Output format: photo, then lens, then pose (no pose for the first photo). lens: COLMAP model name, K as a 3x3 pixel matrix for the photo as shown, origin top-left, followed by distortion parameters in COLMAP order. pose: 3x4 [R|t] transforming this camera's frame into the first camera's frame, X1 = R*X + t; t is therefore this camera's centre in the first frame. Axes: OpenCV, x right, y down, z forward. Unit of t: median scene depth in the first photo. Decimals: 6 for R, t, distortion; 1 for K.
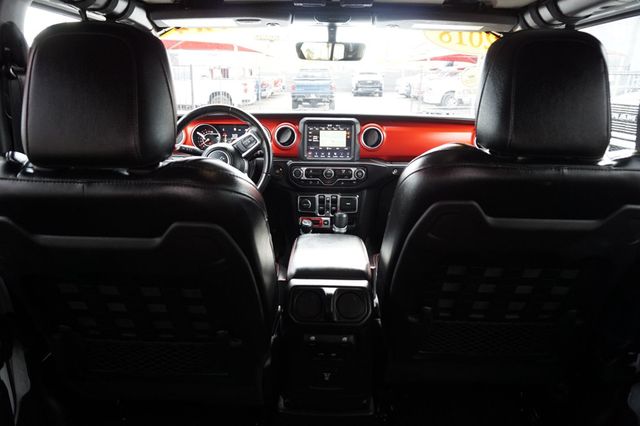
lens RADIAL K [[435.8, 0, 320.1], [0, 435.8, 210.7], [0, 0, 1]] dist [-0.030257, 0.032468]
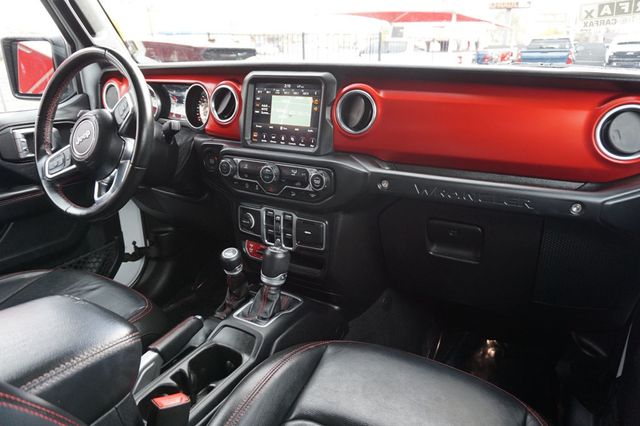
lens RADIAL K [[435.8, 0, 316.3], [0, 435.8, 207.7], [0, 0, 1]] dist [-0.030257, 0.032468]
pose [[0.873882, 0.146811, -0.463440, 0.320807], [-0.126284, 0.989138, 0.075218, -0.088671], [0.469449, -0.007207, 0.882930, 0.523127]]
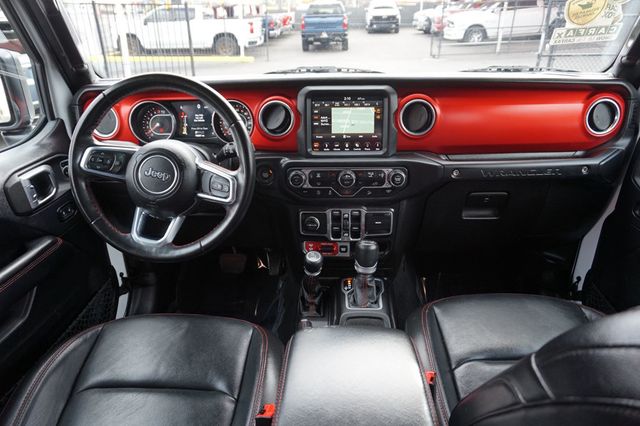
lens RADIAL K [[435.8, 0, 320.3], [0, 435.8, 211.1], [0, 0, 1]] dist [-0.030257, 0.032468]
pose [[0.999275, -0.016146, -0.034491, 0.002250], [0.020478, 0.991406, 0.129205, -0.116523], [0.032108, -0.129817, 0.991018, 0.366951]]
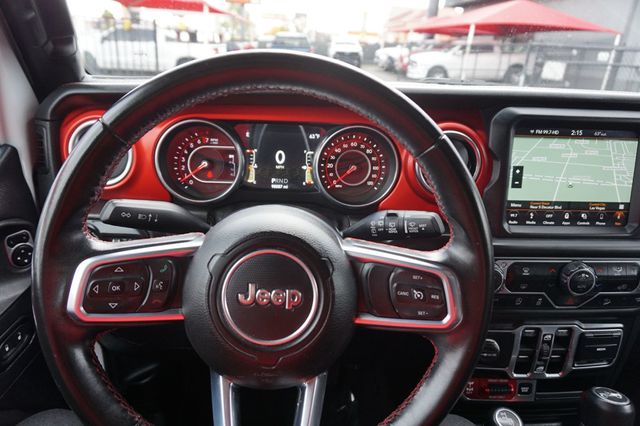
lens RADIAL K [[435.8, 0, 328.2], [0, 435.8, 210.7], [0, 0, 1]] dist [-0.030257, 0.032468]
pose [[0.996124, 0.004711, 0.087838, -0.195092], [-0.010066, 0.998110, 0.060624, -0.151060], [-0.087387, -0.061273, 0.994288, 0.664470]]
